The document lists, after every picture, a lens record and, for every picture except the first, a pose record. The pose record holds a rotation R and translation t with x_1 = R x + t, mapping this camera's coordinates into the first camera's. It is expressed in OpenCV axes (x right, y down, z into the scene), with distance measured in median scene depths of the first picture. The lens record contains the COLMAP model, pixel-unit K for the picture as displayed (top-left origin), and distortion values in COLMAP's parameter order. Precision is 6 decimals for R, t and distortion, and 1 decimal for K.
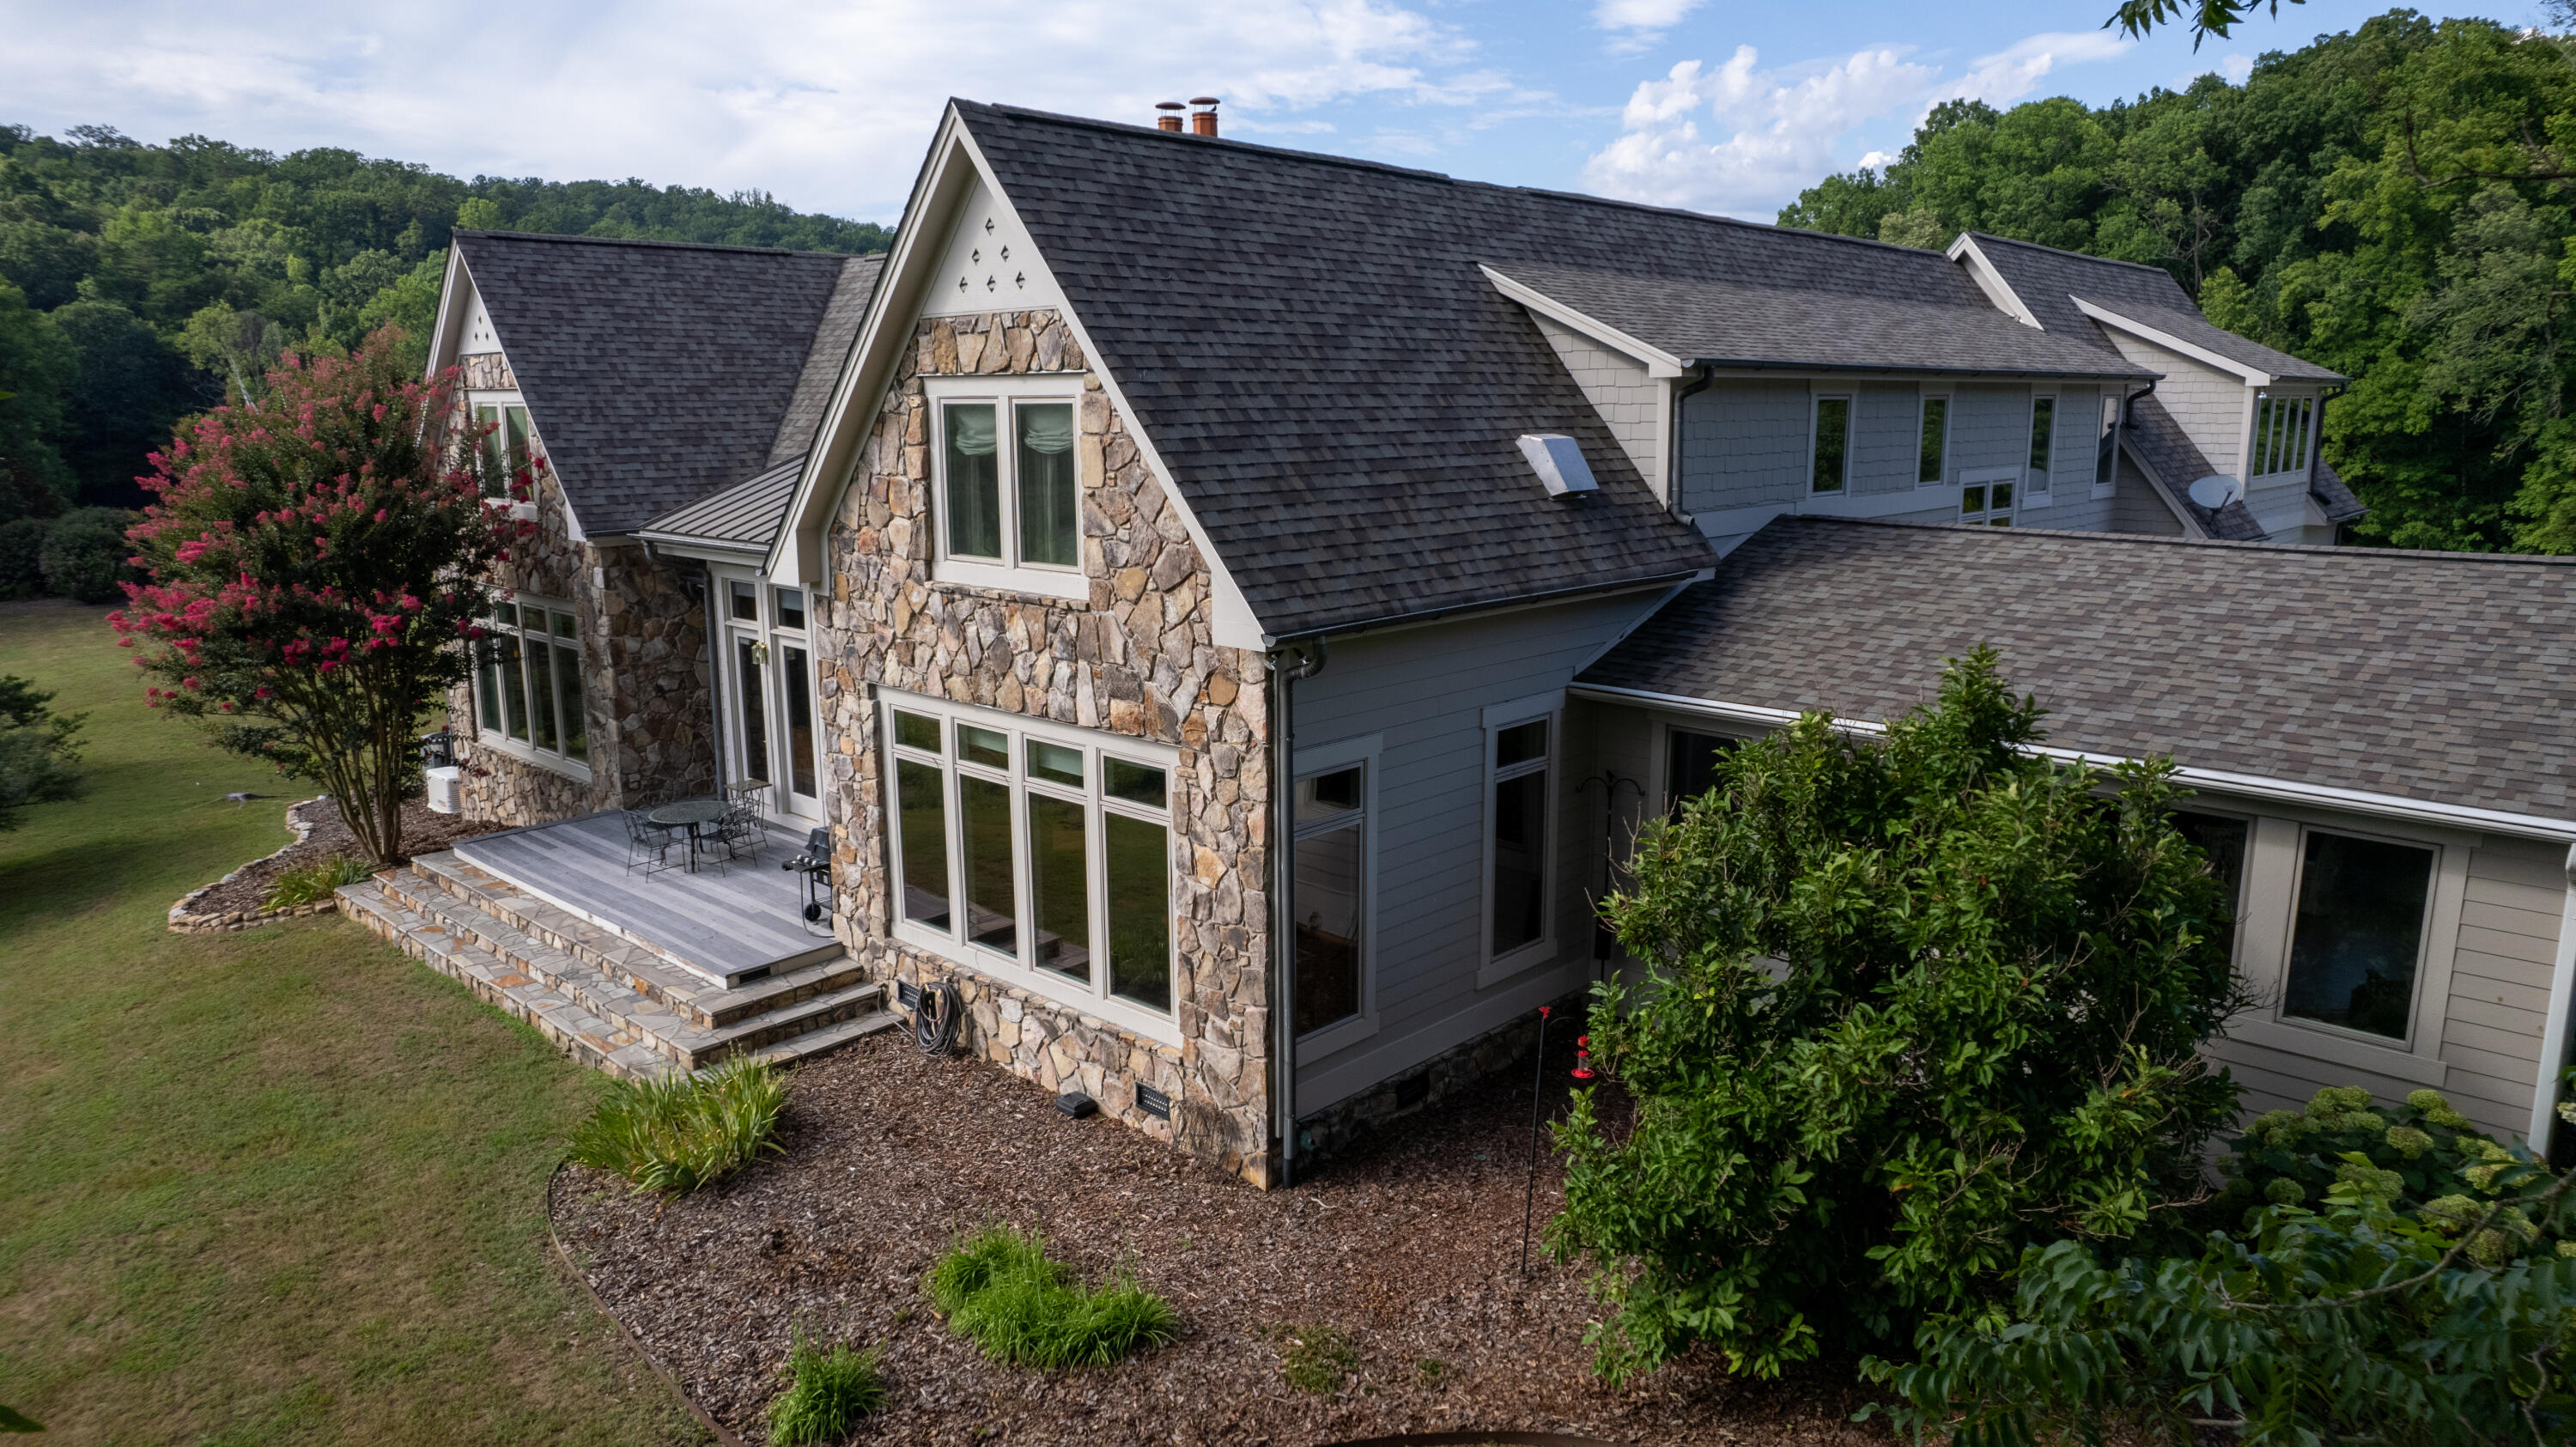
lens RADIAL K [[1644.6, 0, 1298.1], [0, 1644.6, 730.3], [0, 0, 1]] dist [-0.071329, 0.064922]
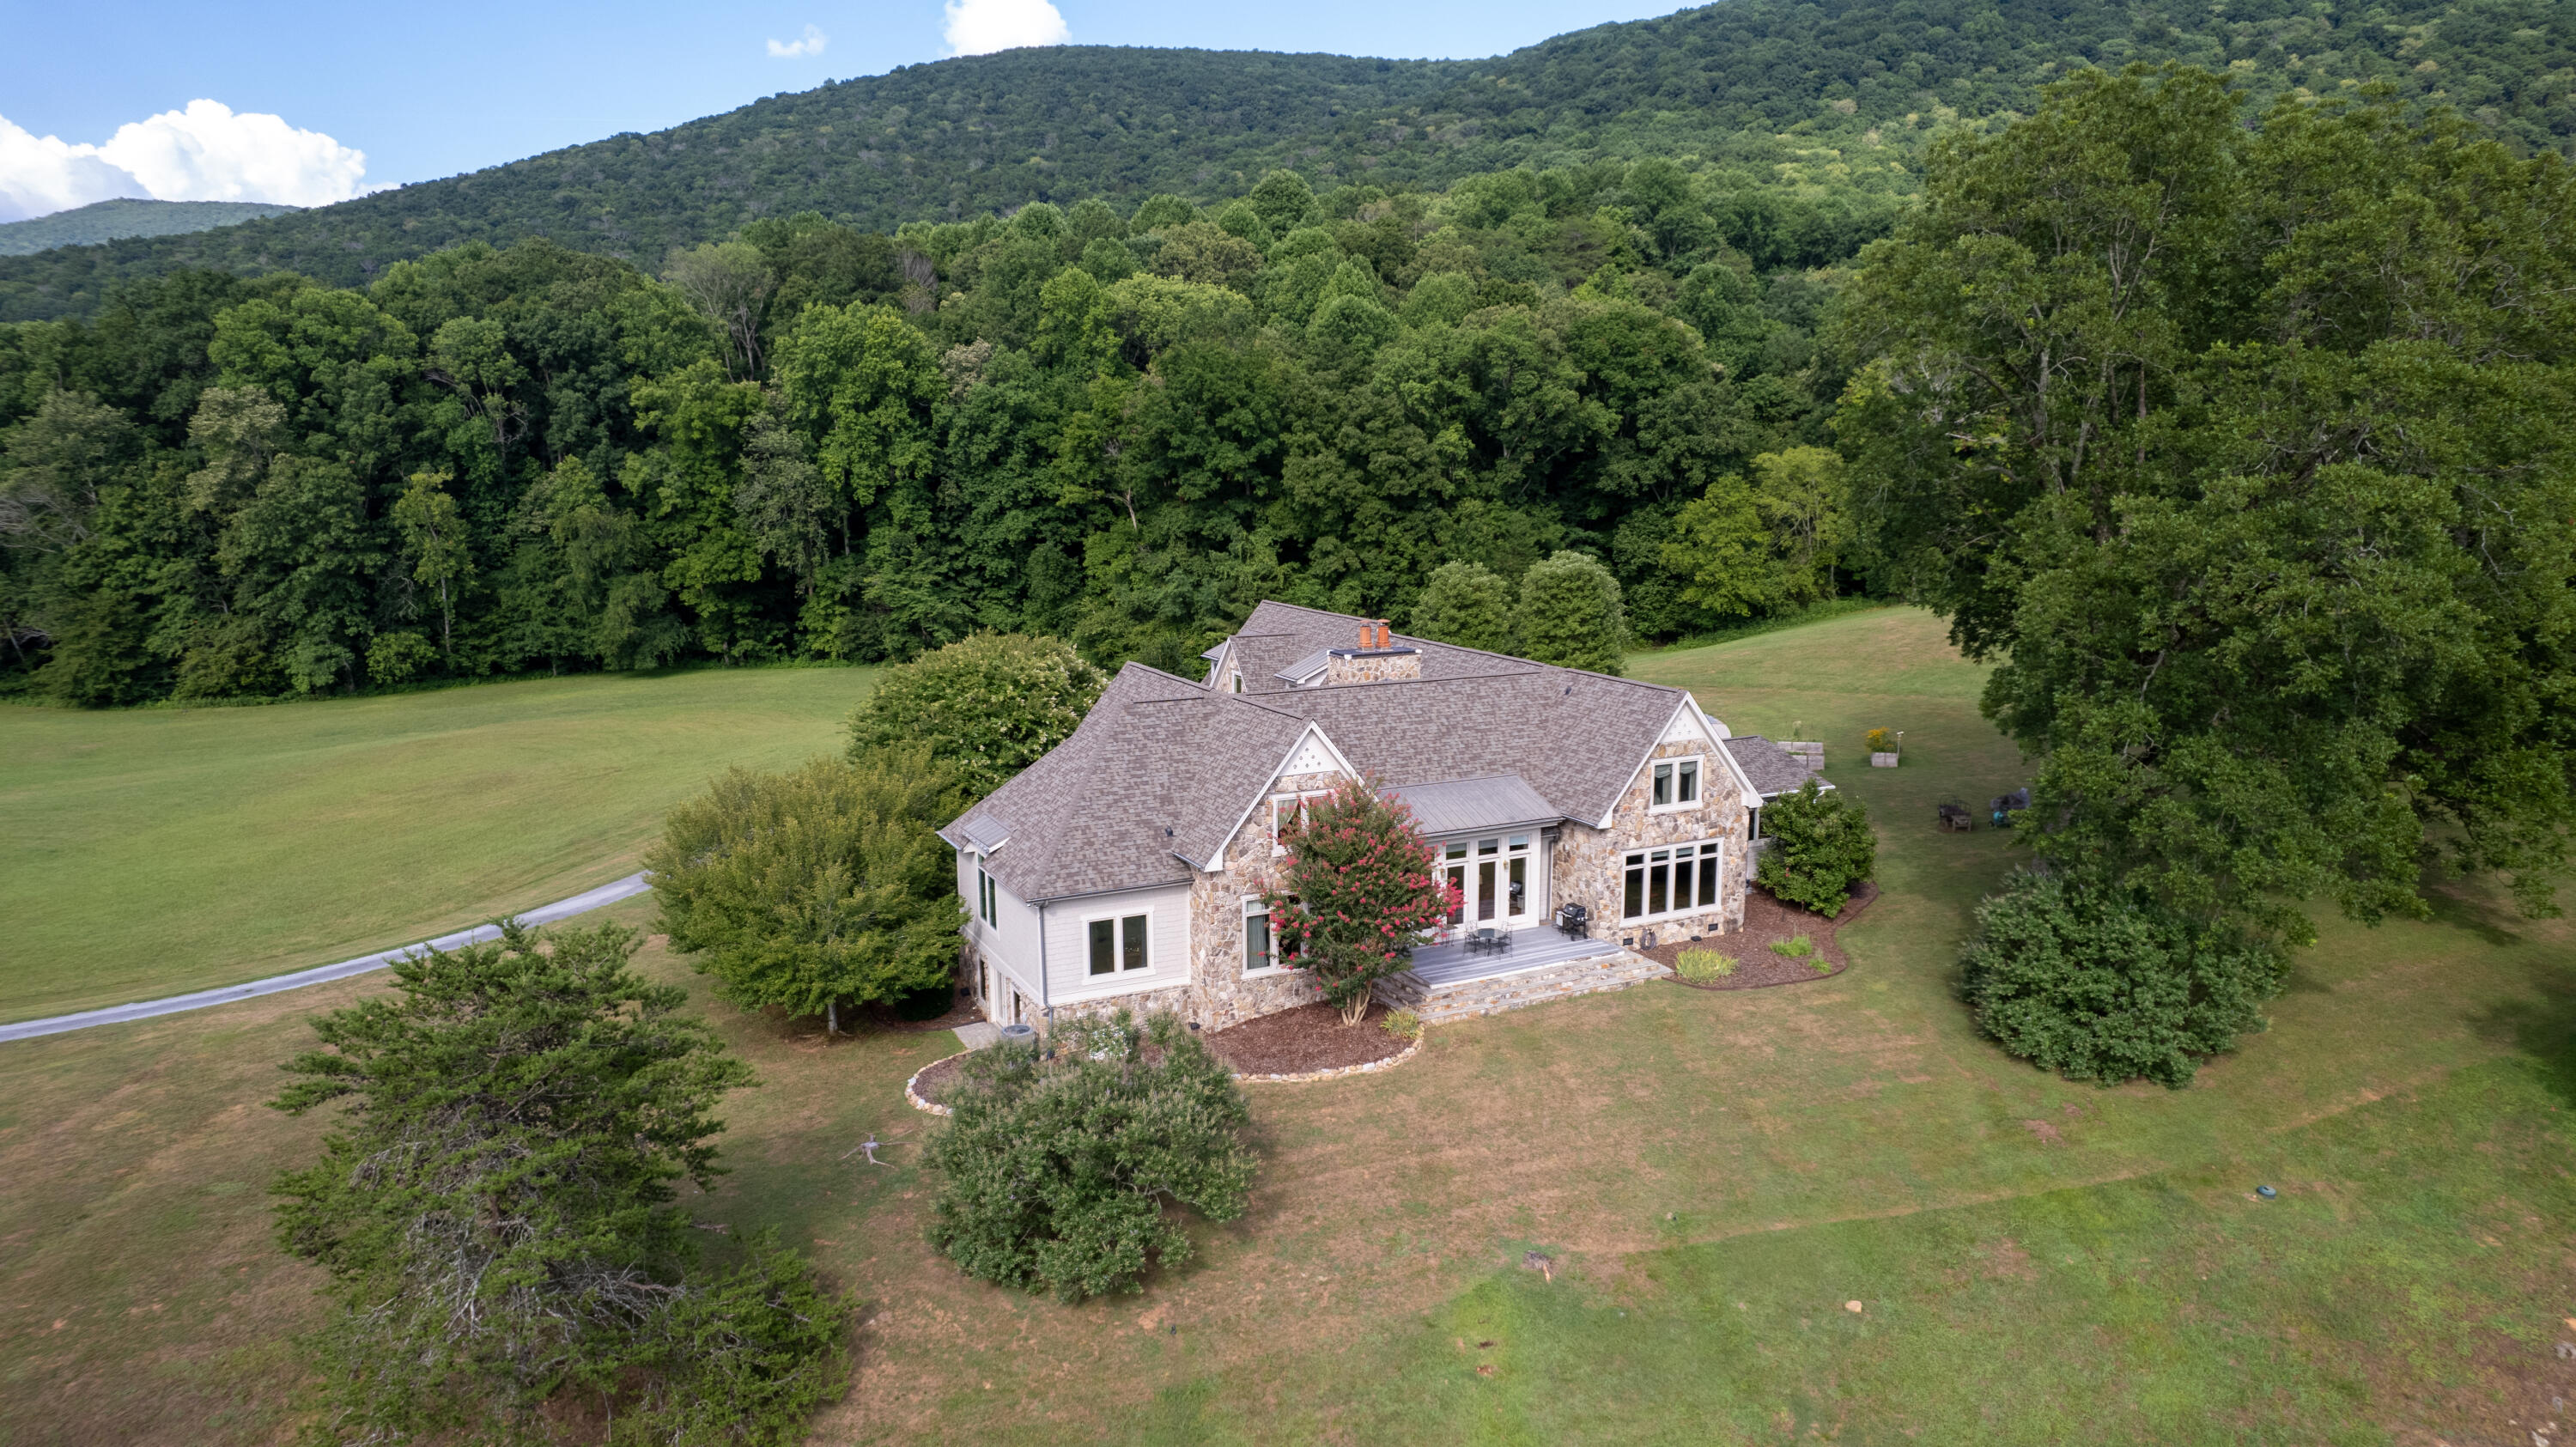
lens RADIAL K [[1644.6, 0, 1304.8], [0, 1644.6, 724.4], [0, 0, 1]] dist [-0.071329, 0.064922]
pose [[0.342117, -0.153497, 0.927035, -3.842743], [0.191548, 0.977244, 0.091121, -0.767910], [-0.919927, 0.146398, 0.363734, 0.376359]]
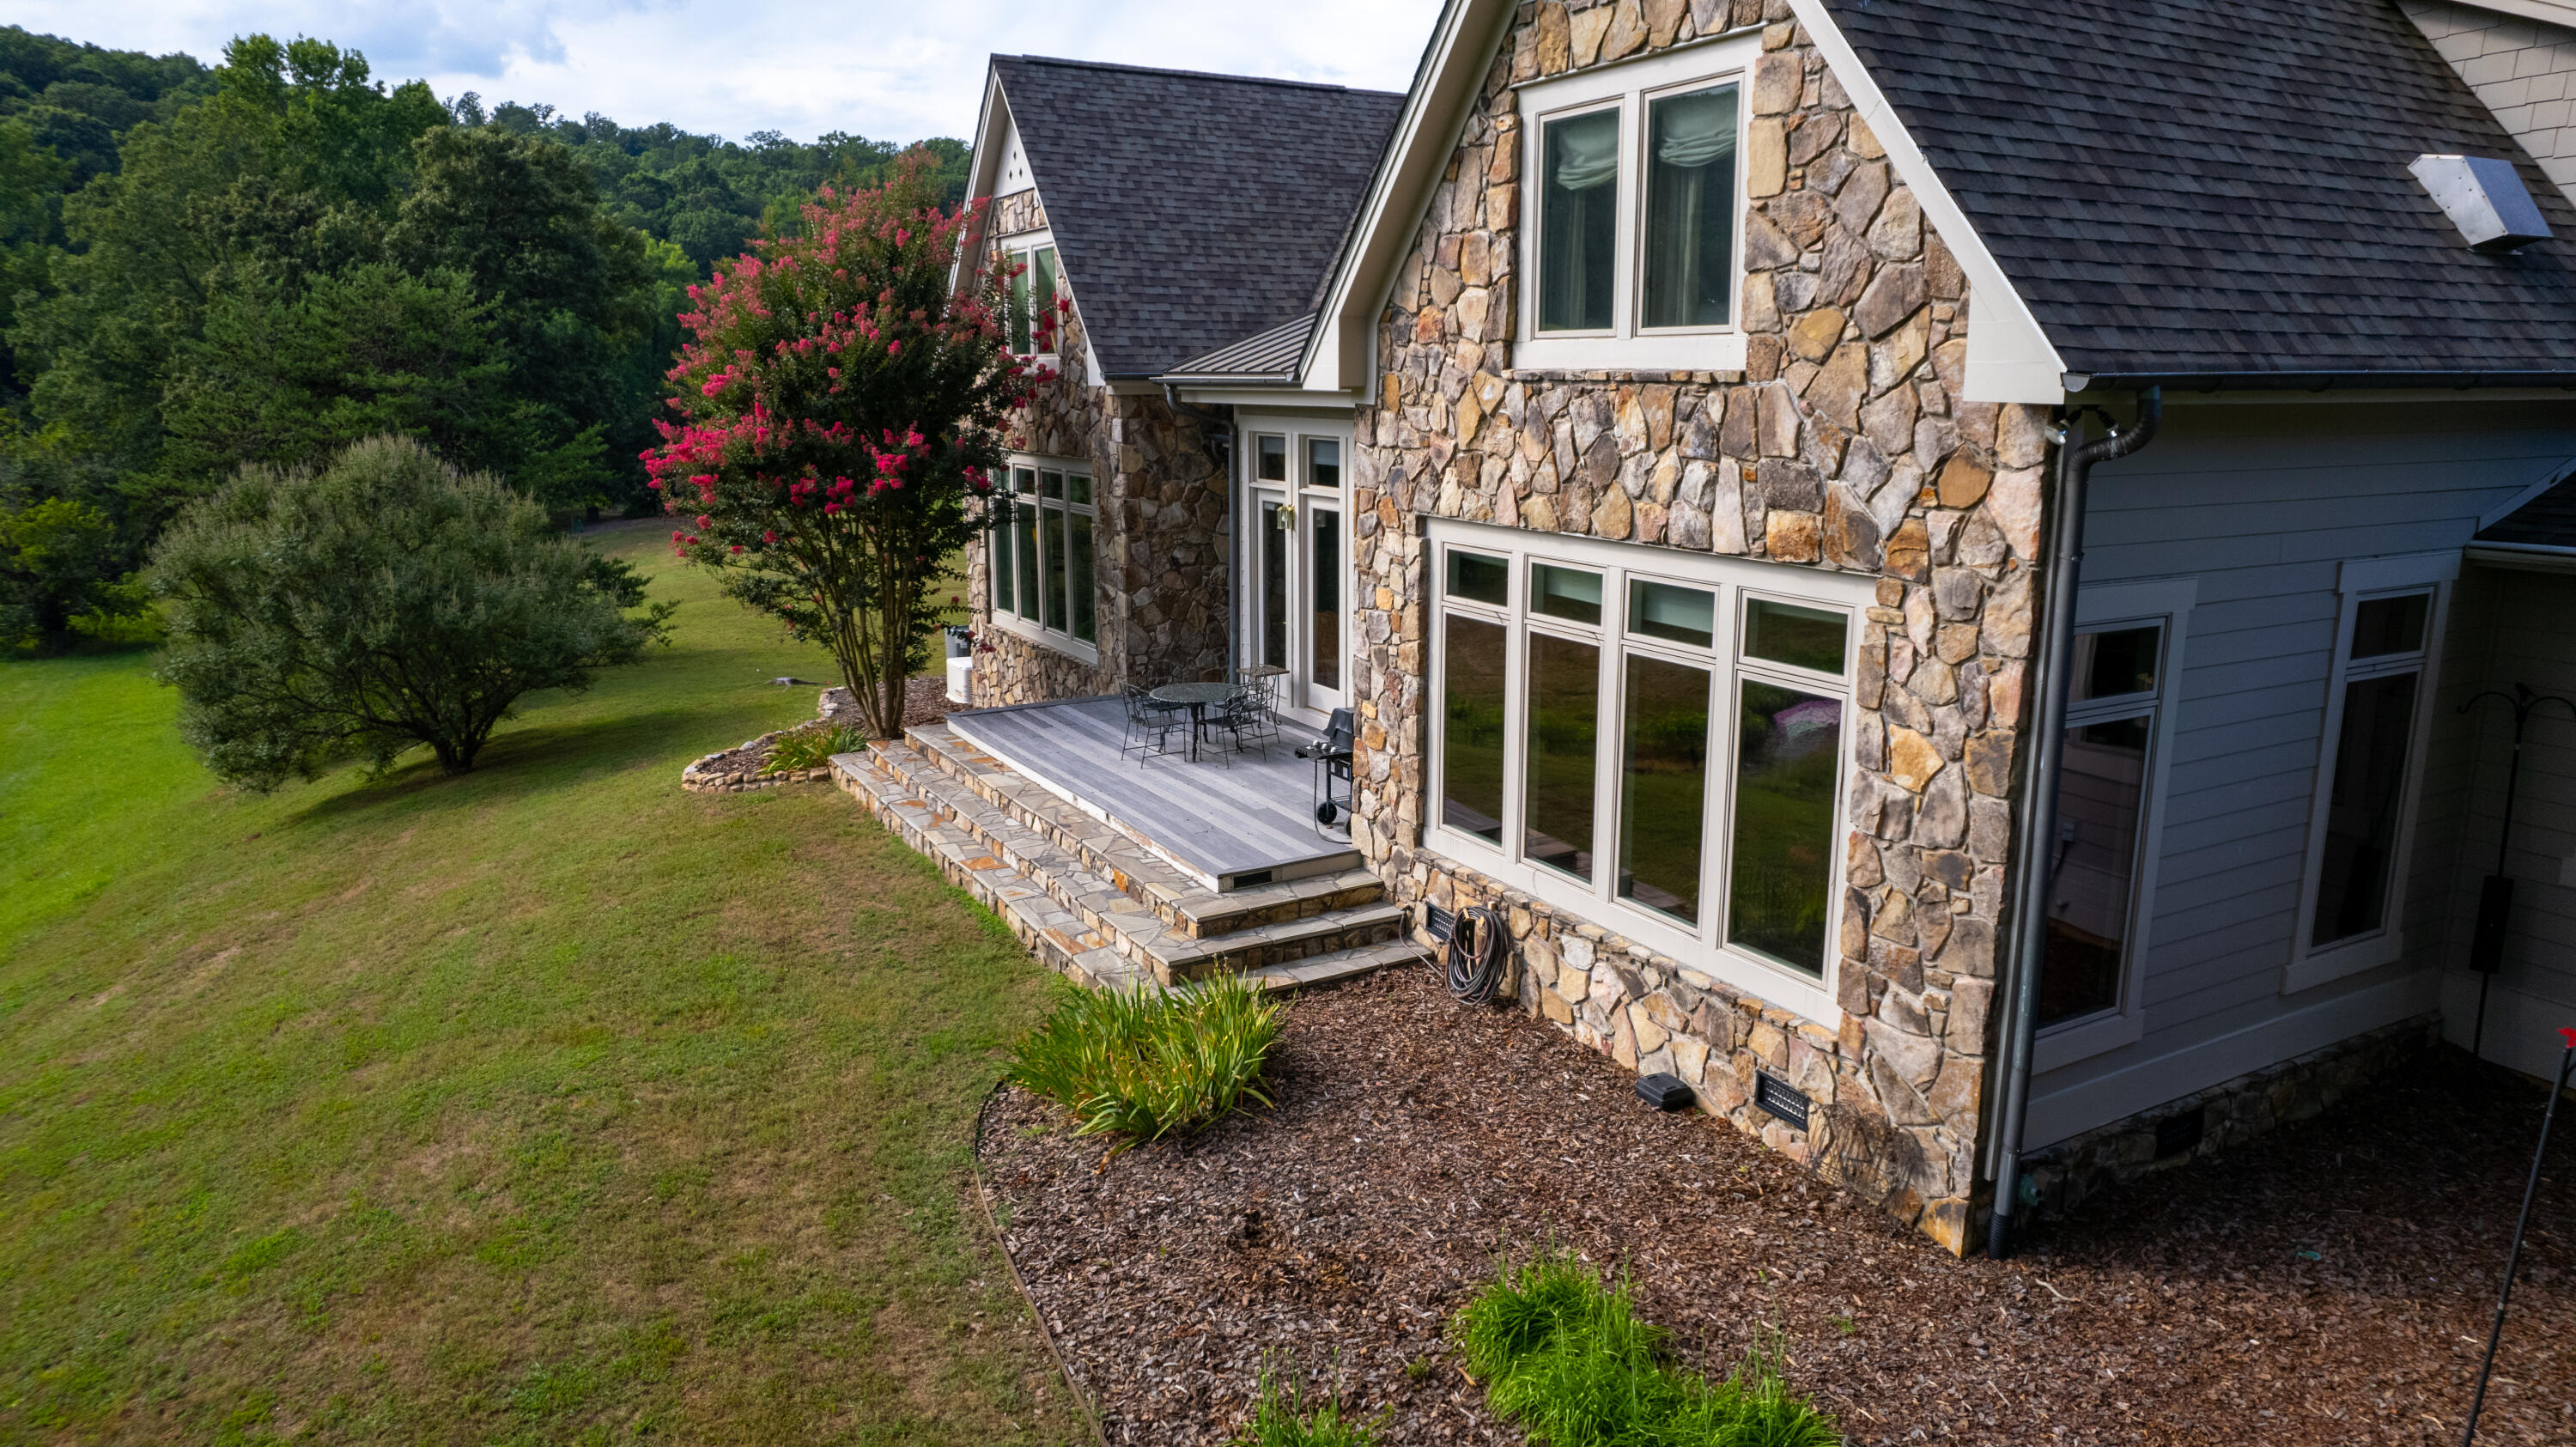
lens RADIAL K [[1644.6, 0, 1299.1], [0, 1644.6, 730.7], [0, 0, 1]] dist [-0.071329, 0.064922]
pose [[0.950736, 0.068231, -0.302400, -0.080895], [-0.064395, 0.997667, 0.022647, 0.064389], [0.303240, -0.002058, 0.952912, 0.265657]]
